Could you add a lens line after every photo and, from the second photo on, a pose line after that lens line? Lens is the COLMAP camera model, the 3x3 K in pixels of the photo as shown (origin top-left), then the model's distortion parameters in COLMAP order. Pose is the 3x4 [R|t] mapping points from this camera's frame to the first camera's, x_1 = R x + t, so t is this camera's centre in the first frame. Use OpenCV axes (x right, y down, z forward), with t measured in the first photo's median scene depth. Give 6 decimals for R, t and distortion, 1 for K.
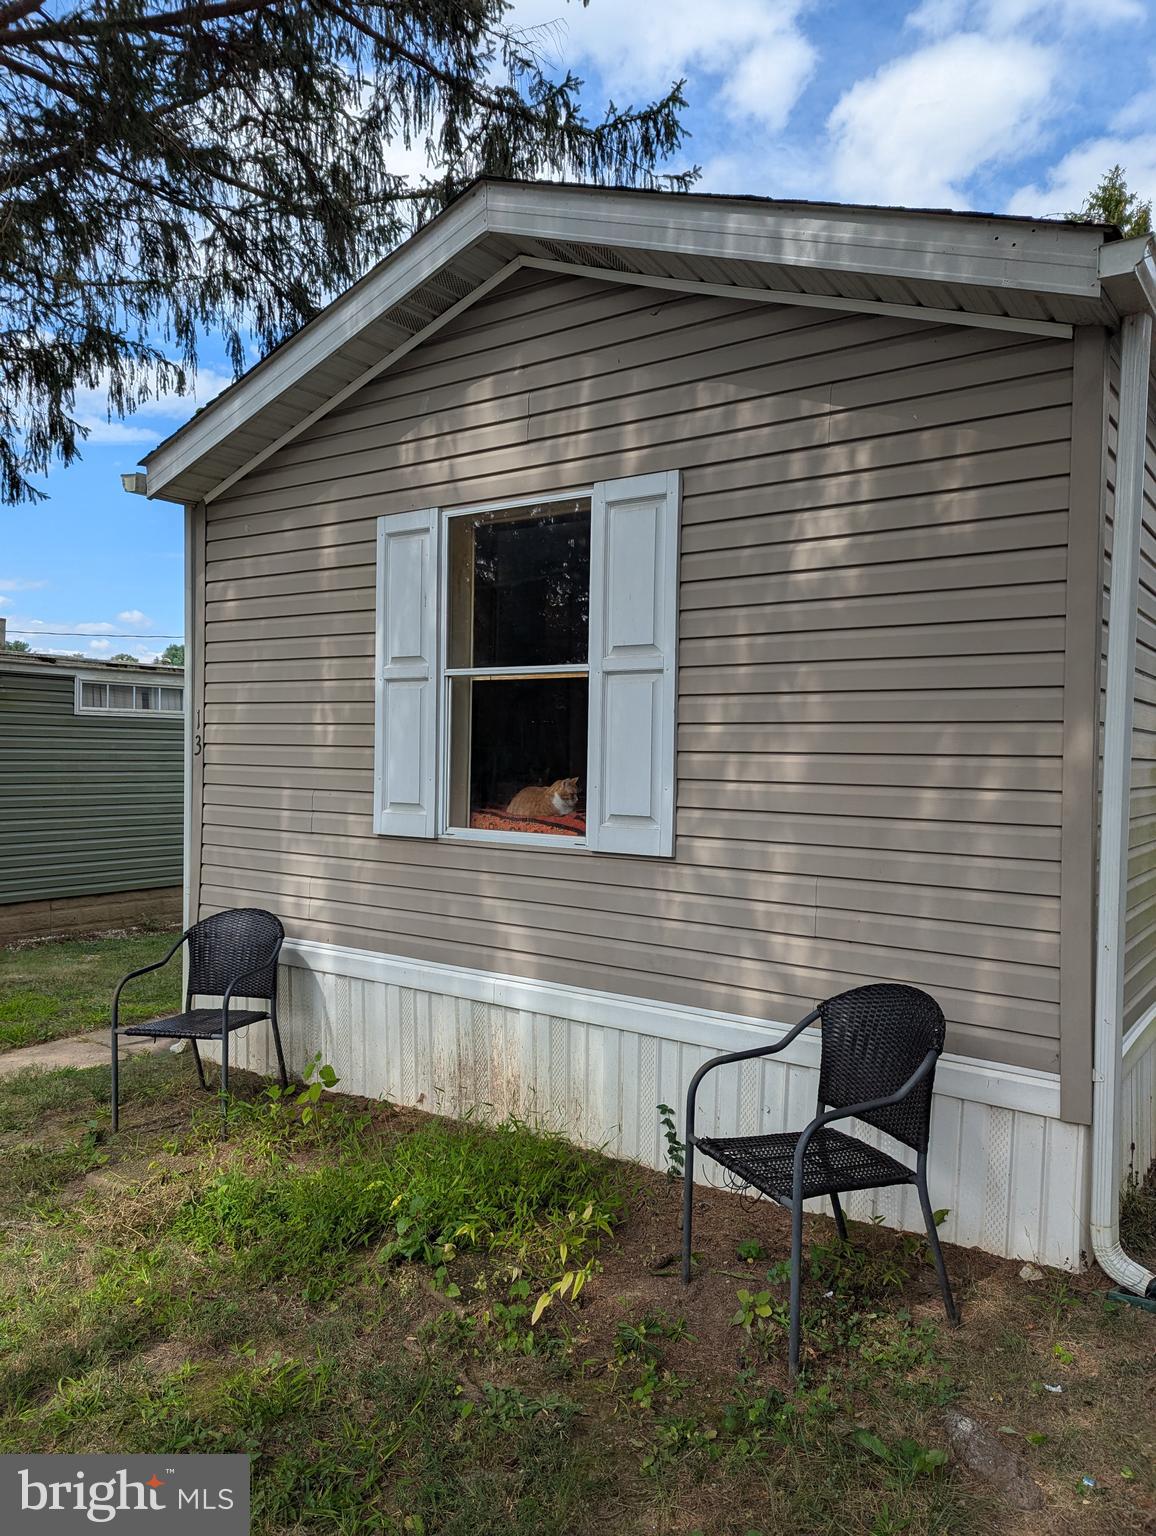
lens RADIAL K [[1076.6, 0, 581.6], [0, 1076.6, 760.9], [0, 0, 1]] dist [0.066573, -0.066888]
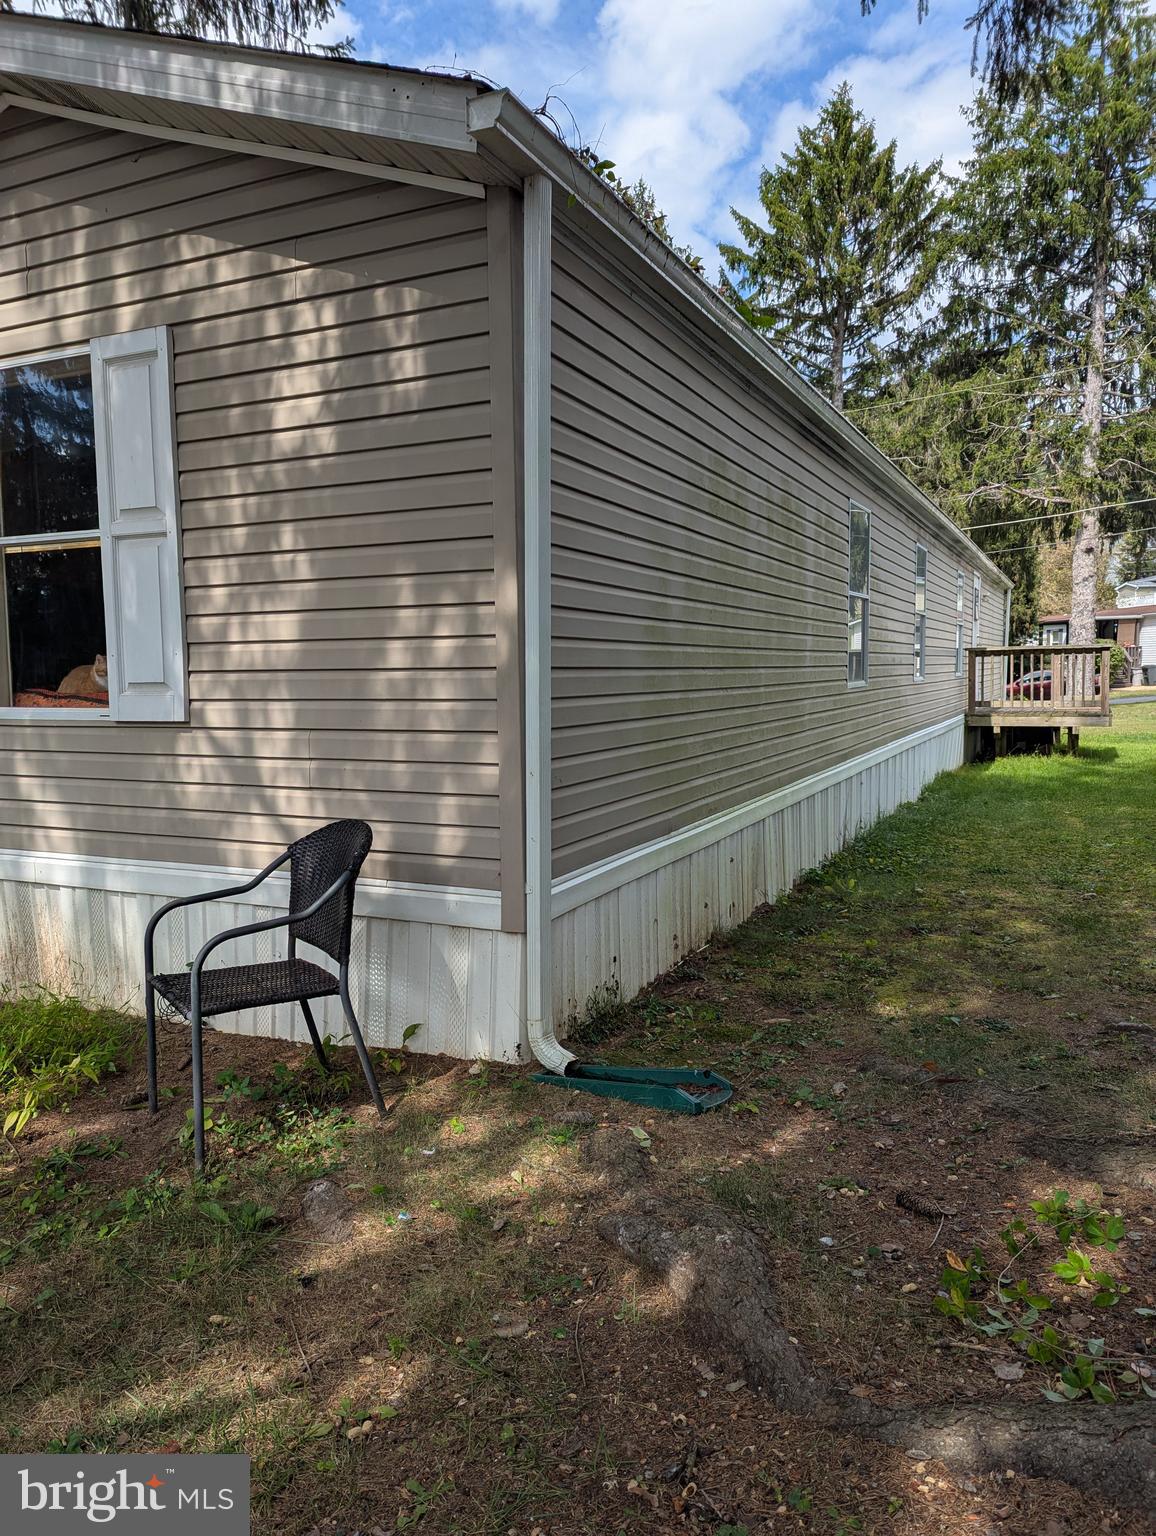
lens RADIAL K [[1076.6, 0, 581.6], [0, 1076.6, 760.9], [0, 0, 1]] dist [0.066573, -0.066888]
pose [[0.983694, -0.043126, 0.174600, 0.273065], [0.030418, 0.996733, 0.074816, 0.062310], [-0.177257, -0.068285, 0.981793, -0.066007]]
